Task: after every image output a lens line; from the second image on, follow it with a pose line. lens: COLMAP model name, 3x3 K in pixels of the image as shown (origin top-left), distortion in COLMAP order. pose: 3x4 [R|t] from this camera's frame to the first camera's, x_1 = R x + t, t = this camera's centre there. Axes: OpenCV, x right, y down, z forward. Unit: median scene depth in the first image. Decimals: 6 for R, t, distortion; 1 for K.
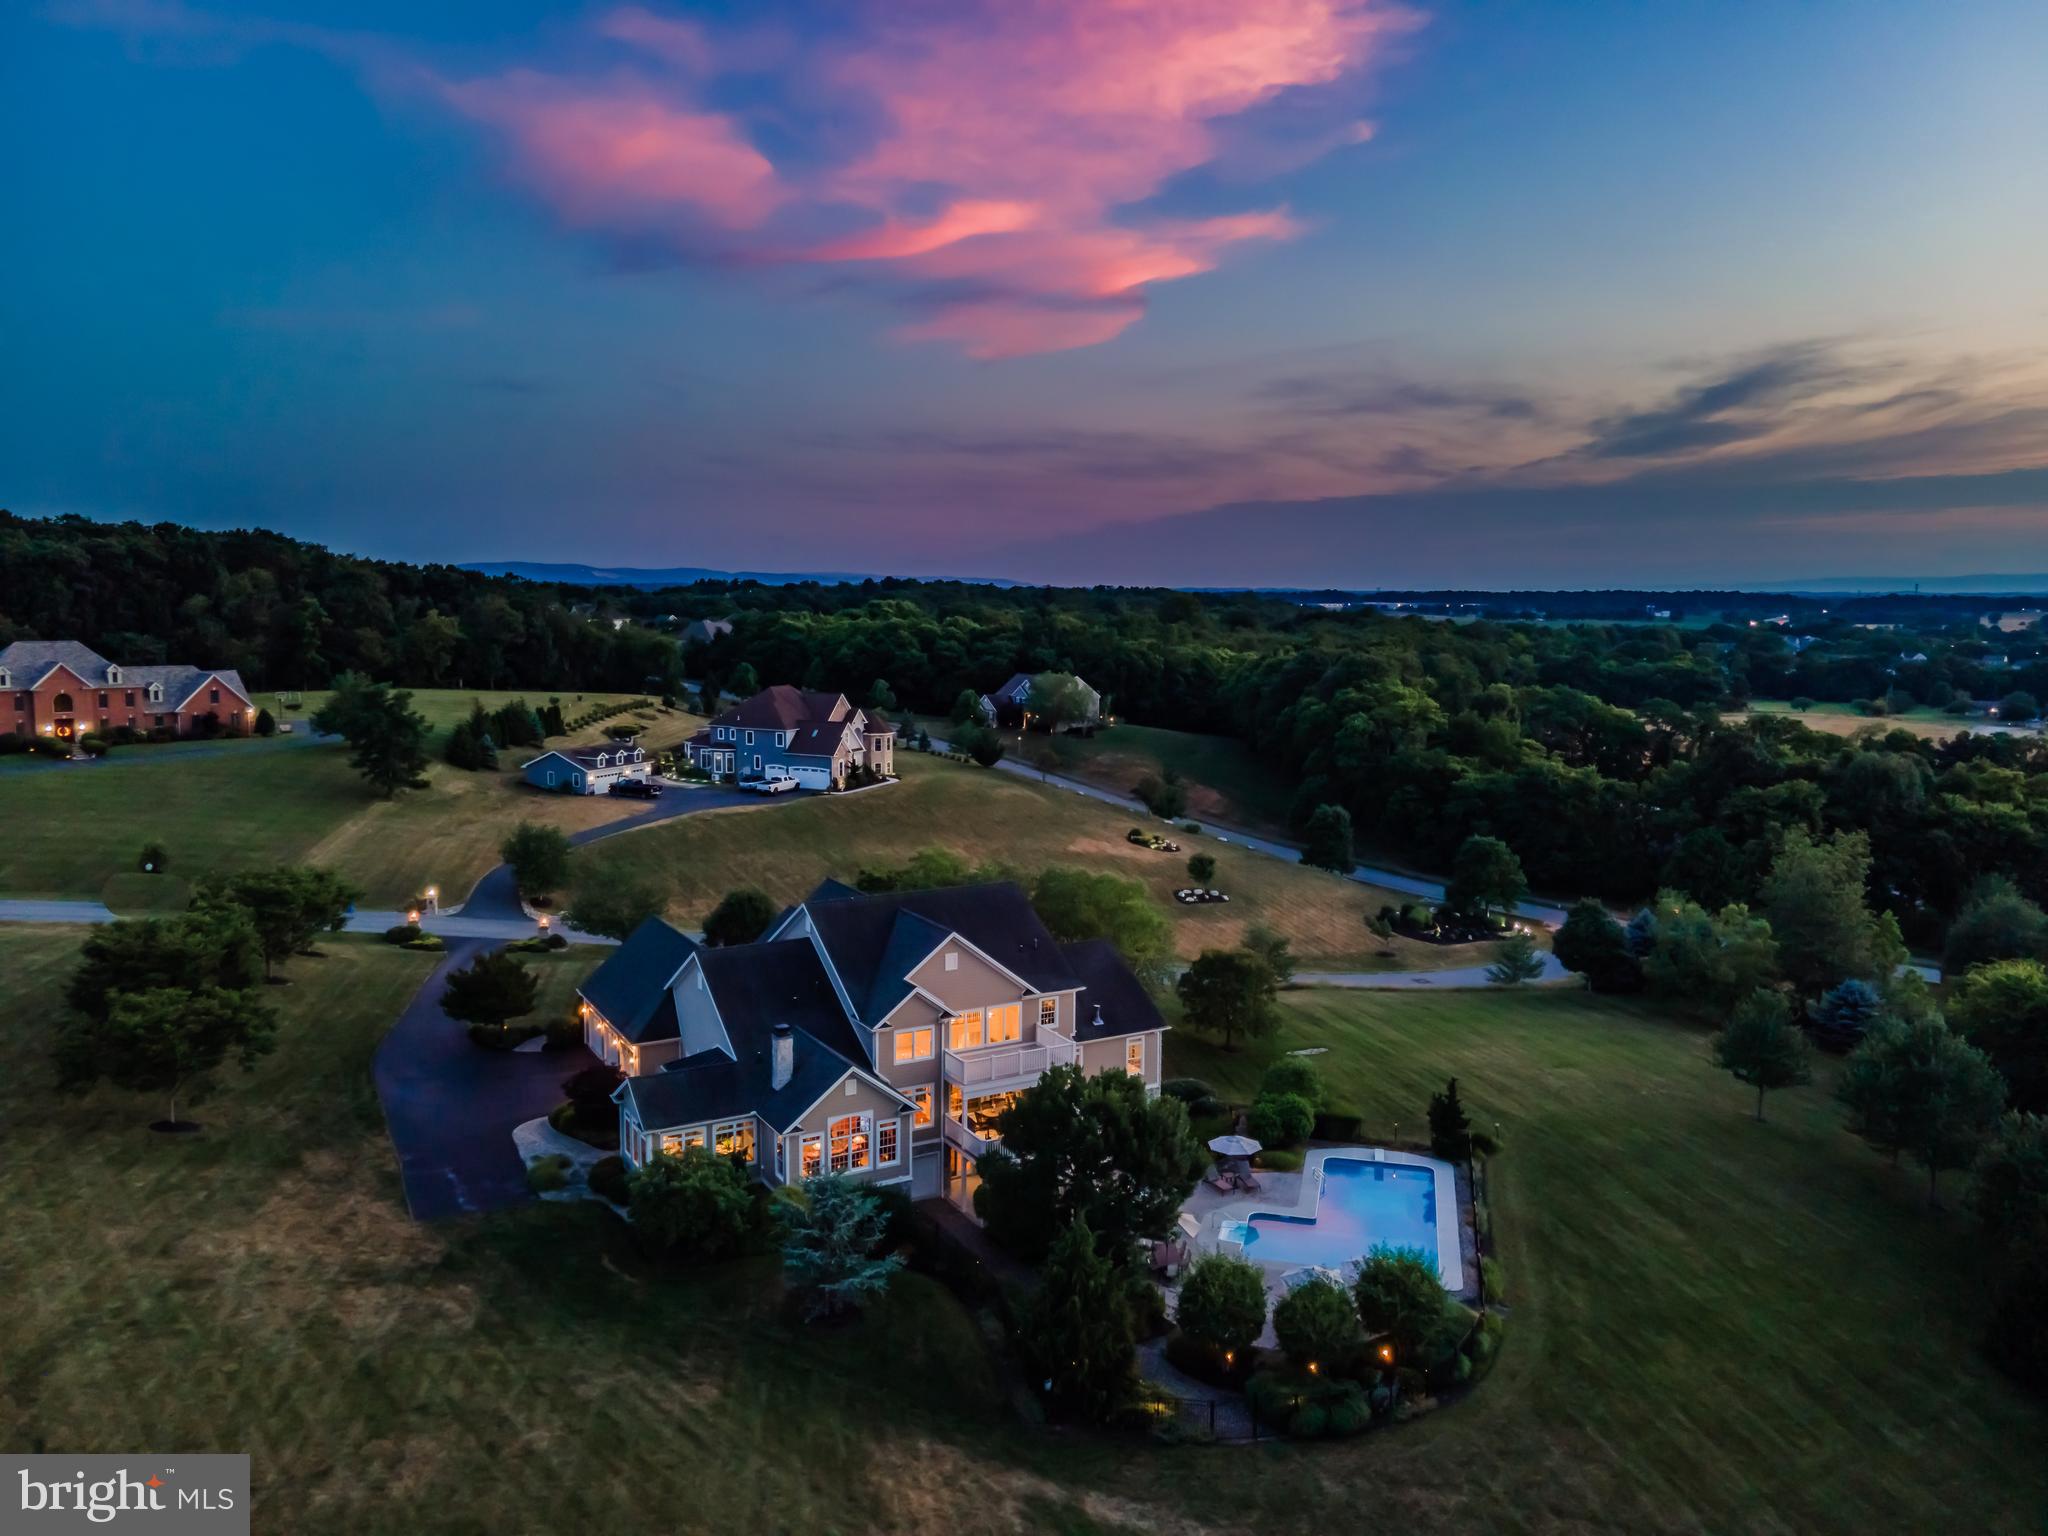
lens RADIAL K [[1488.2, 0, 1033.7], [0, 1488.2, 751.0], [0, 0, 1]] dist [0.012841, 0.054668]
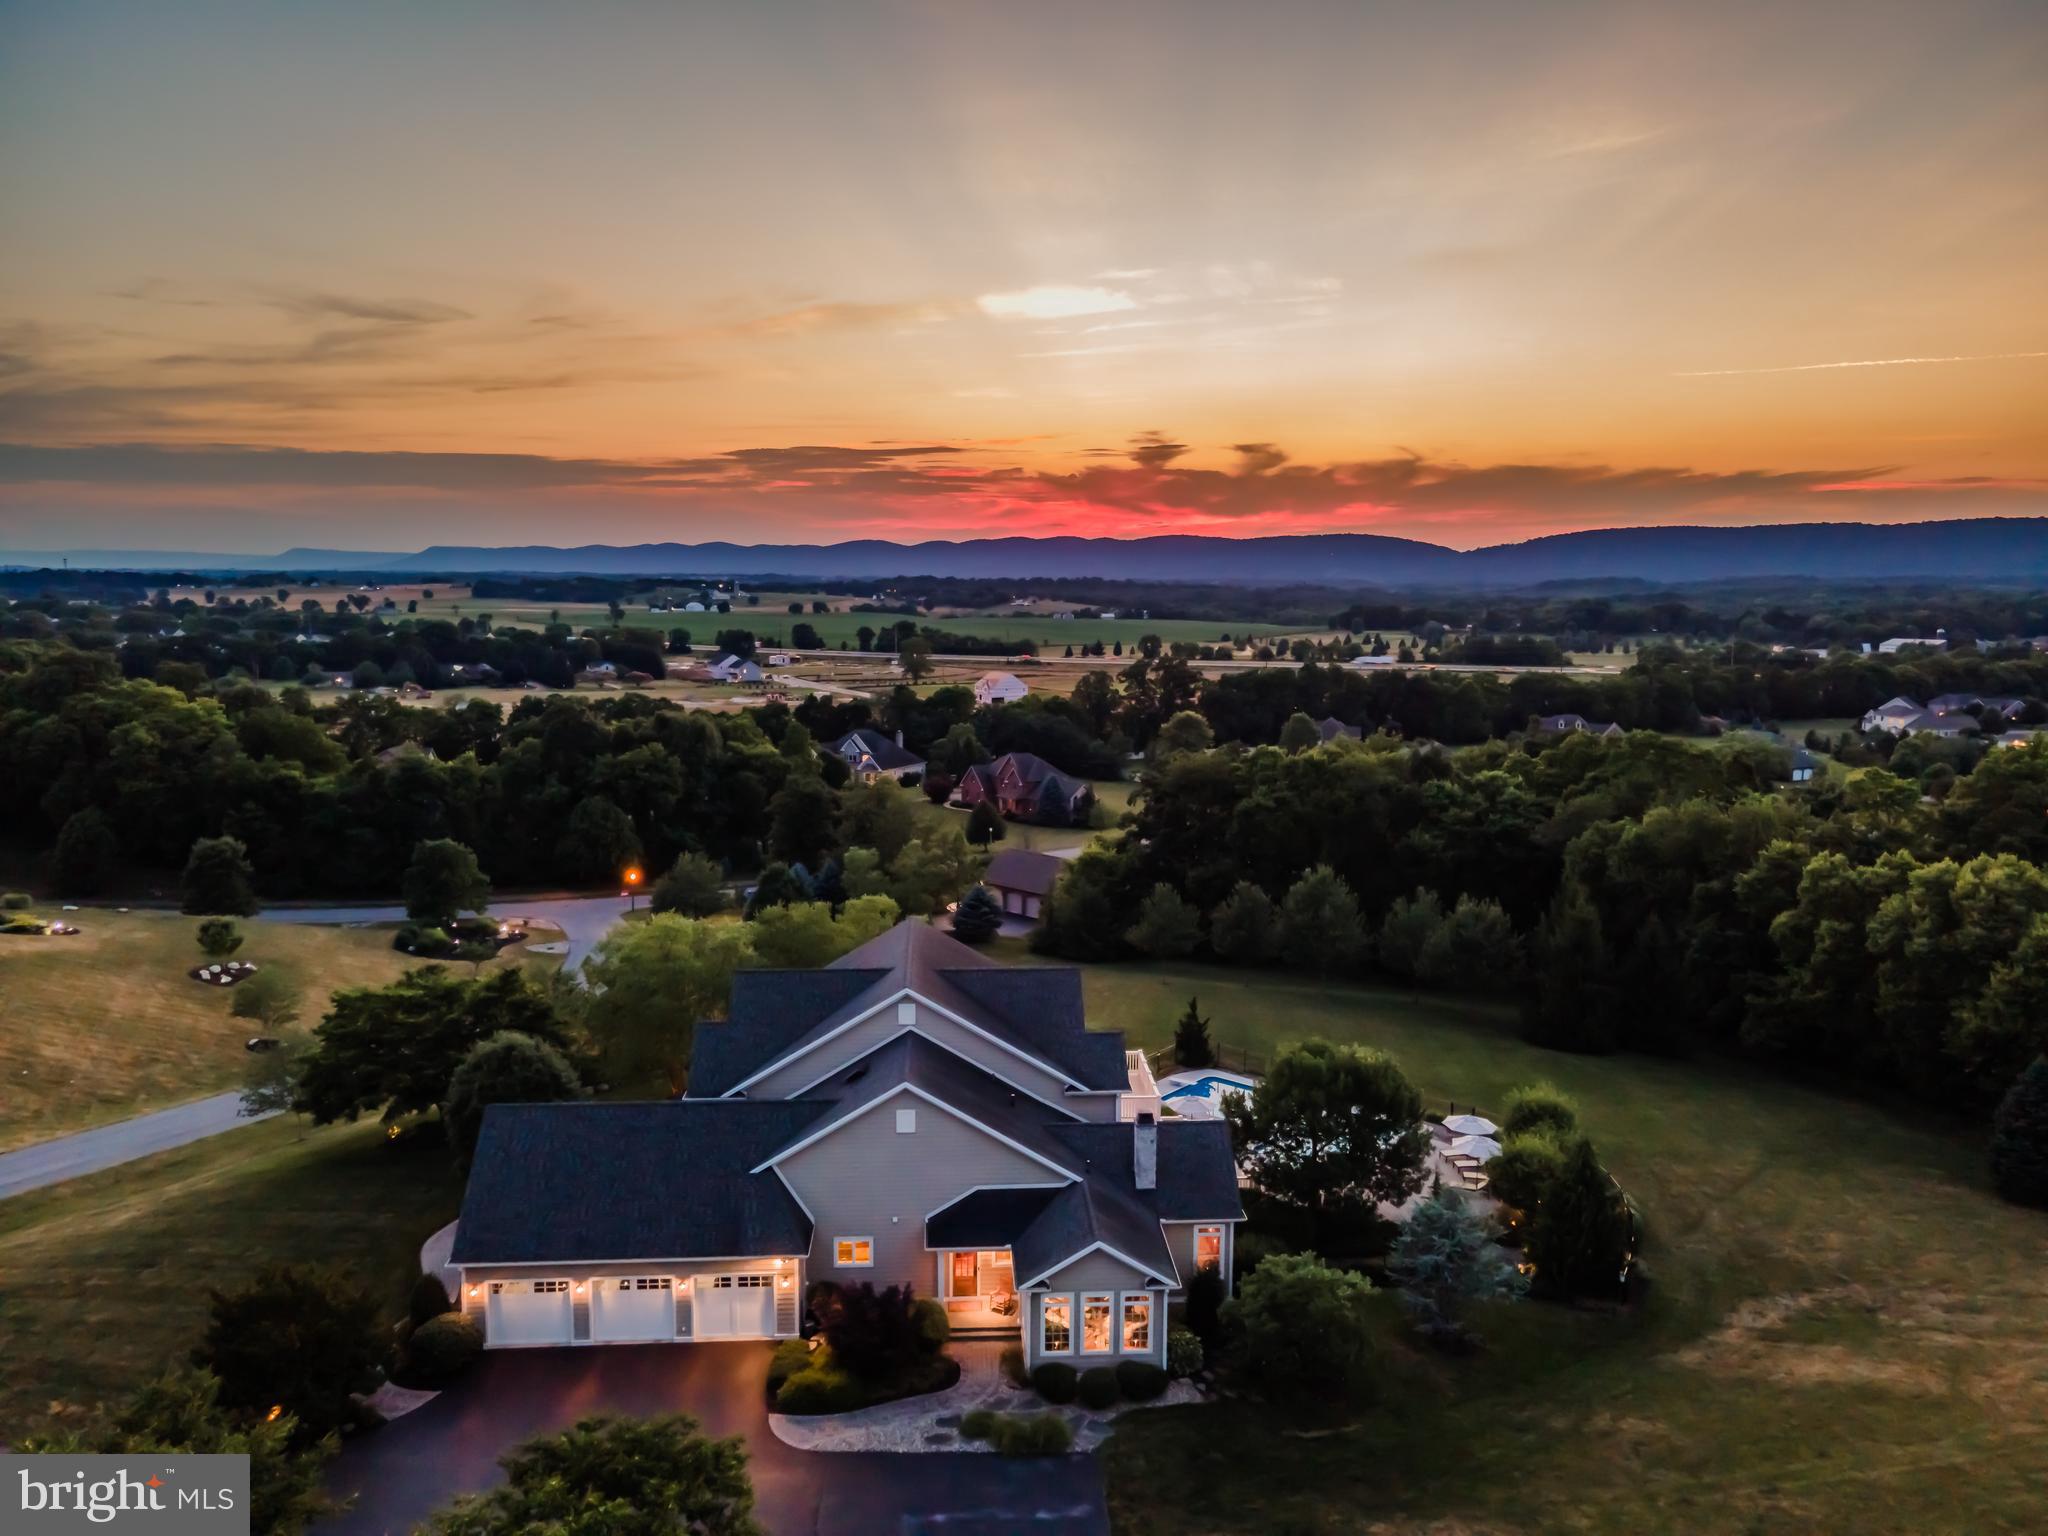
lens RADIAL K [[1488.2, 0, 1033.7], [0, 1488.2, 751.0], [0, 0, 1]] dist [0.012841, 0.054668]
pose [[0.437997, -0.109238, 0.892315, -0.366810], [0.094471, 0.992687, 0.075154, -0.032429], [-0.893999, 0.051381, 0.445113, 0.272842]]
